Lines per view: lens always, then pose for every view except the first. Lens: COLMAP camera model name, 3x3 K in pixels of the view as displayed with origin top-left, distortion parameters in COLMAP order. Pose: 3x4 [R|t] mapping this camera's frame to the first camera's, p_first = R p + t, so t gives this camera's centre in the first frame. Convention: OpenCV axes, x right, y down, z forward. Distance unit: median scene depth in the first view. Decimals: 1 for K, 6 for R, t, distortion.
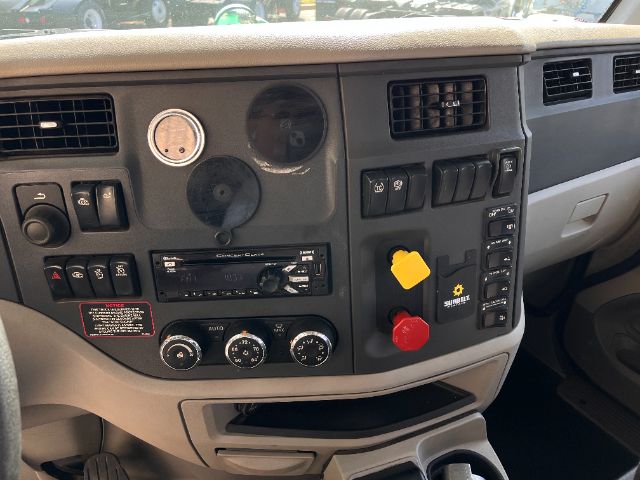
lens RADIAL K [[479.1, 0, 316.6], [0, 479.1, 240.0], [0, 0, 1]] dist [0.035481, -0.048430]
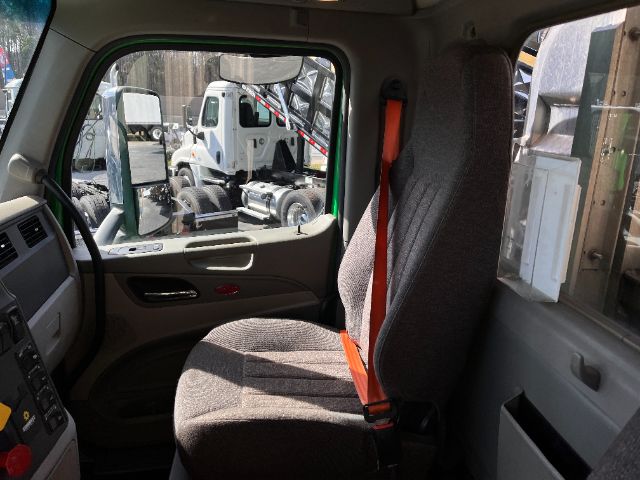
lens RADIAL K [[479.1, 0, 319.4], [0, 479.1, 244.8], [0, 0, 1]] dist [0.035481, -0.048430]
pose [[0.356531, -0.274536, 0.893037, -0.474461], [0.476615, 0.875566, 0.078884, -0.028561], [-0.803570, 0.397510, 0.443014, -0.435388]]
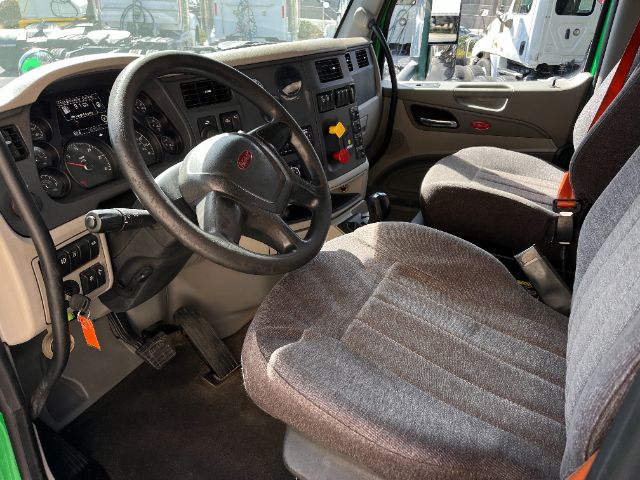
lens RADIAL K [[479.1, 0, 317.2], [0, 479.1, 239.5], [0, 0, 1]] dist [0.035481, -0.048430]
pose [[0.818736, -0.275751, 0.503619, -1.253461], [0.303715, 0.952360, 0.027704, 0.469192], [-0.487266, 0.130274, 0.863481, -1.036924]]
